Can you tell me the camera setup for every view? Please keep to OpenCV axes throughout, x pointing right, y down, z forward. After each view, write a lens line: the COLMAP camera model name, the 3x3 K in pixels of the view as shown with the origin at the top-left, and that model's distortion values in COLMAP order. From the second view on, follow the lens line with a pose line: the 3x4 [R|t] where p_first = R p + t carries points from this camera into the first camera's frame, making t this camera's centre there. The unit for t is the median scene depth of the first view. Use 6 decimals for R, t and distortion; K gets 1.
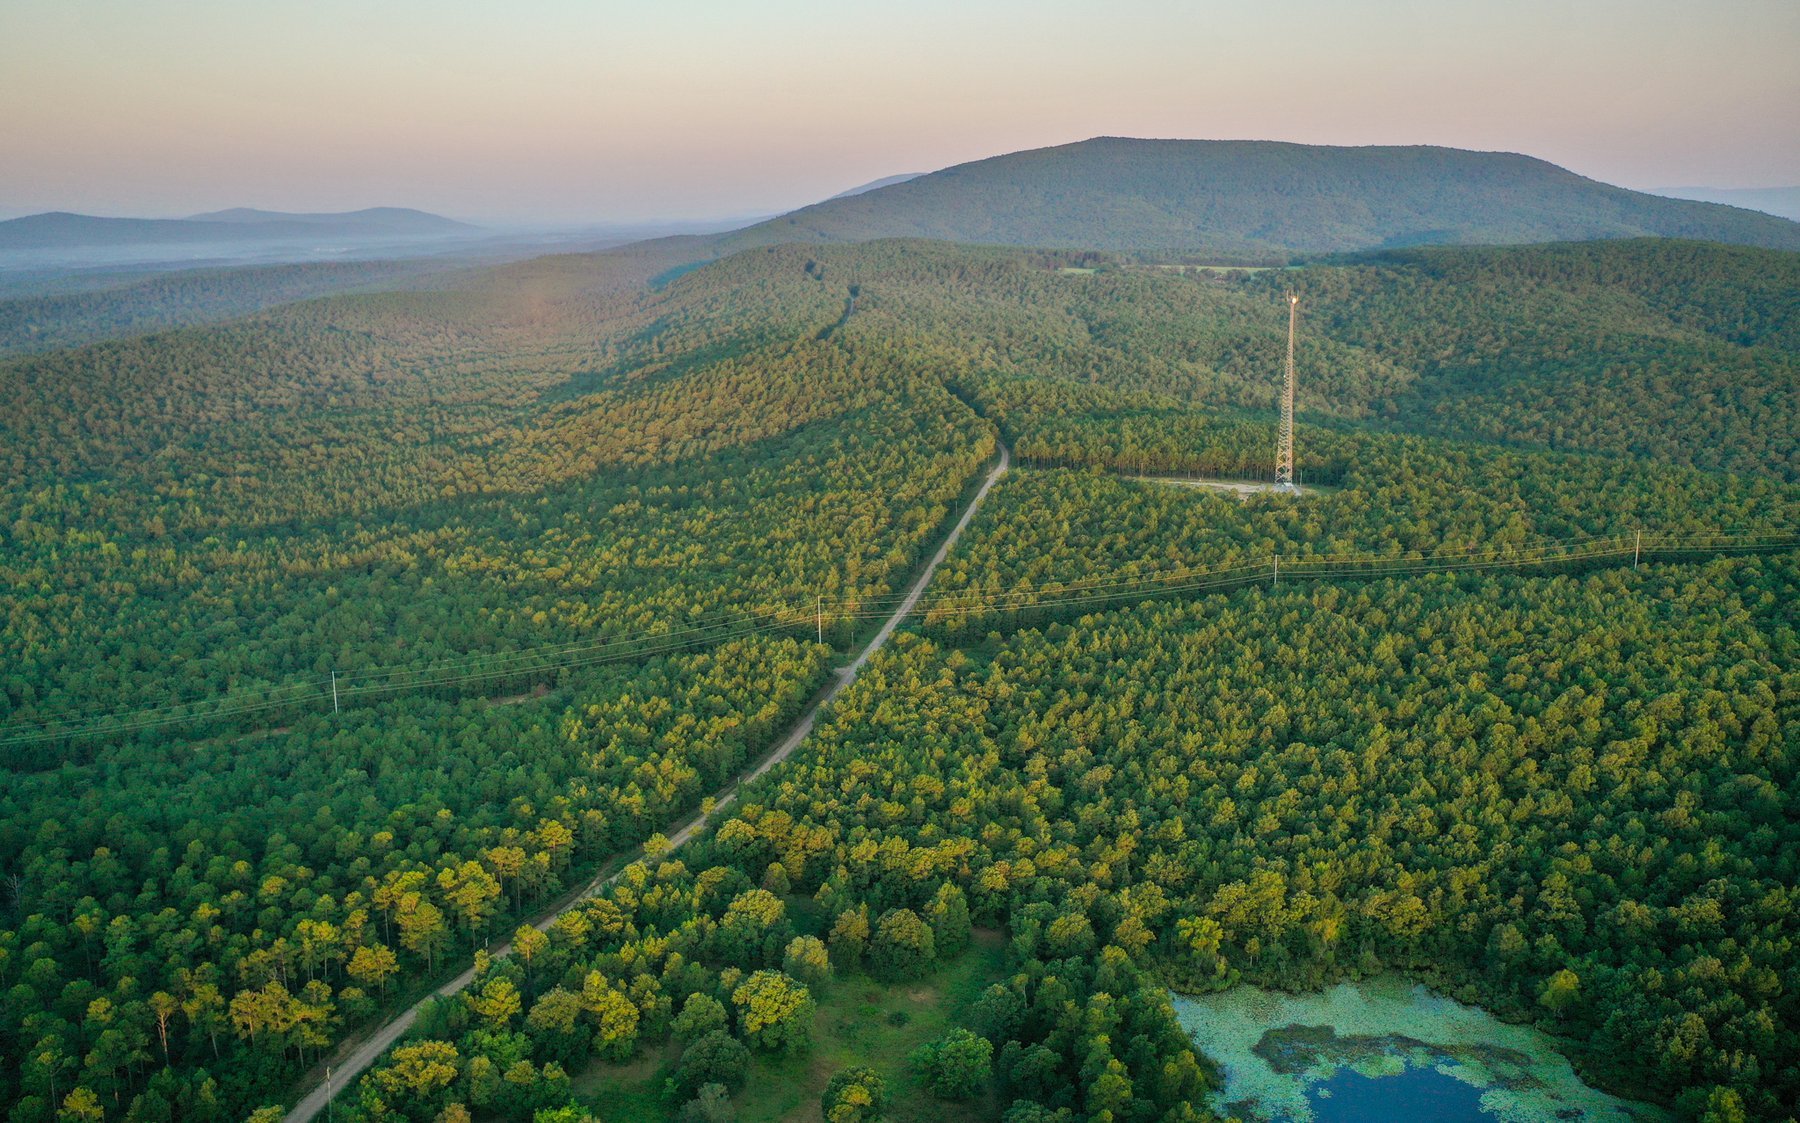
lens RADIAL K [[1487.5, 0, 900.4], [0, 1487.5, 562.5], [0, 0, 1]] dist [-0.005041, 0.000409]
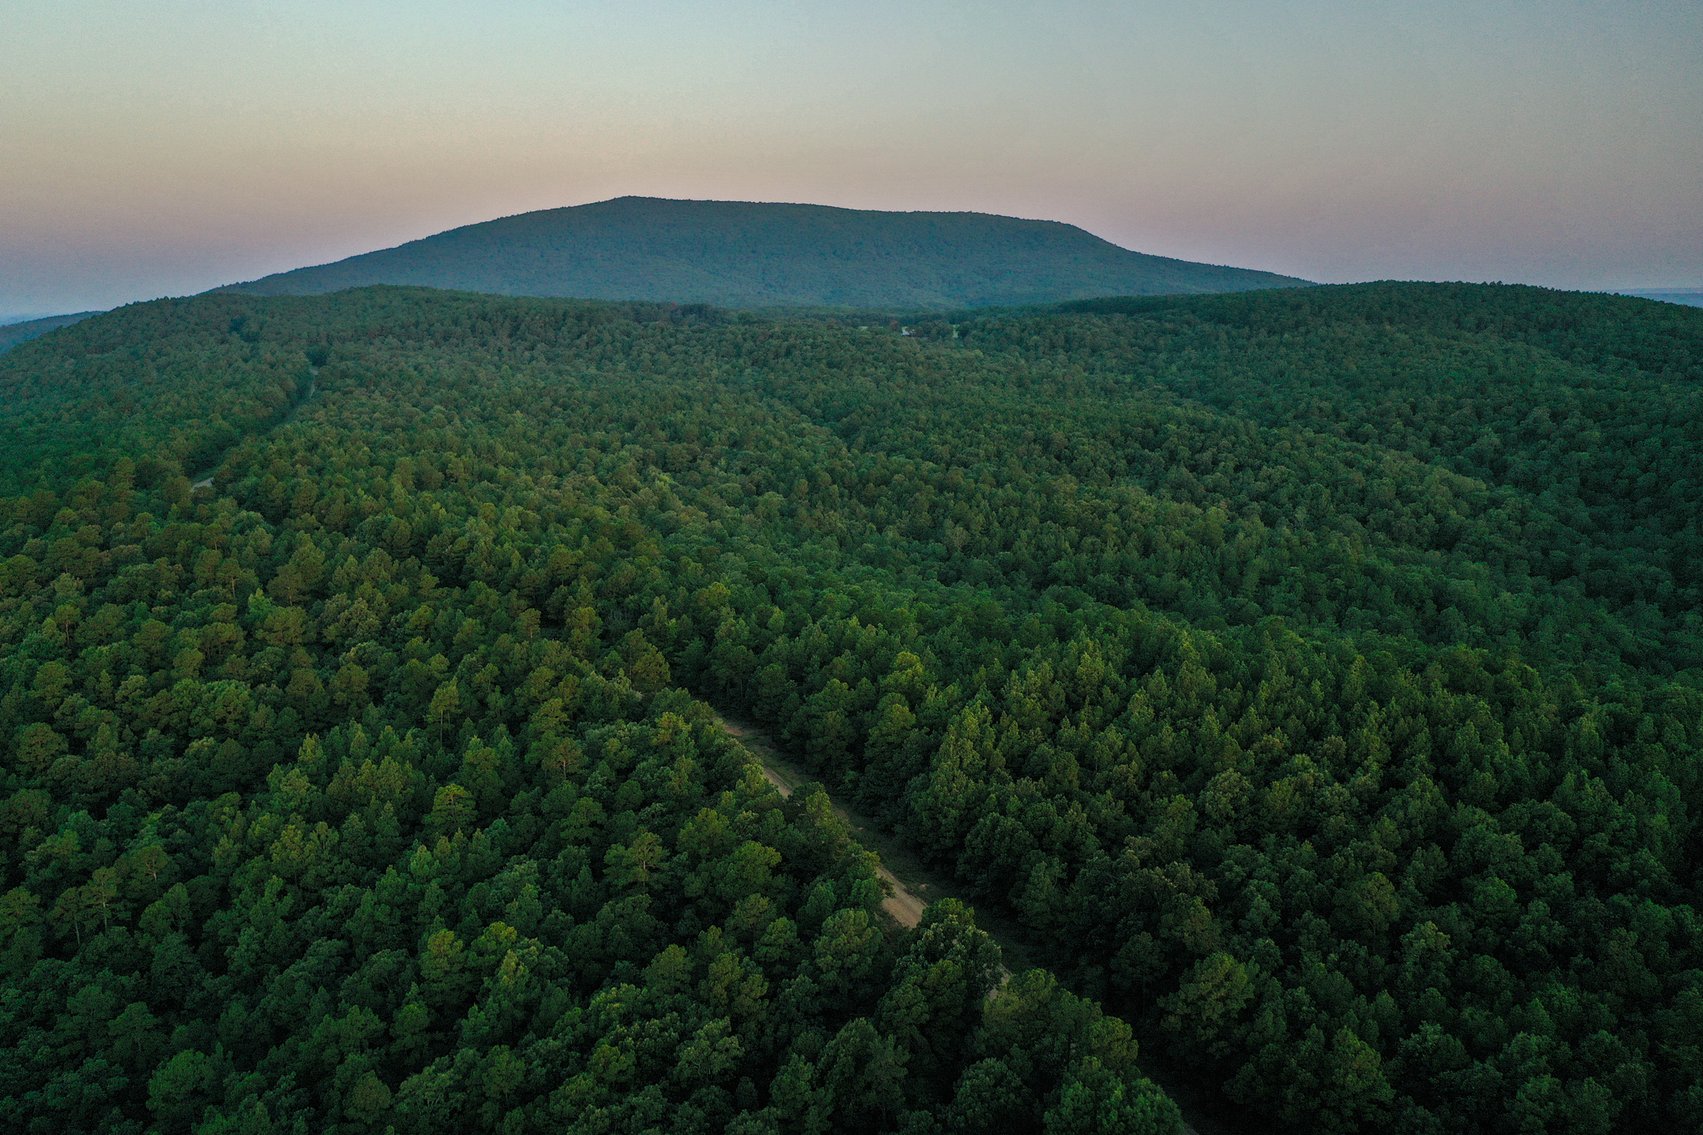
lens RADIAL K [[1347.7, 0, 853.1], [0, 1347.7, 565.5], [0, 0, 1]] dist [0.006744, 0.000334]
pose [[0.947026, -0.065756, 0.314354, -0.006182], [0.079208, 0.996401, -0.030196, -0.075366], [-0.311237, 0.053496, 0.948825, 0.463516]]
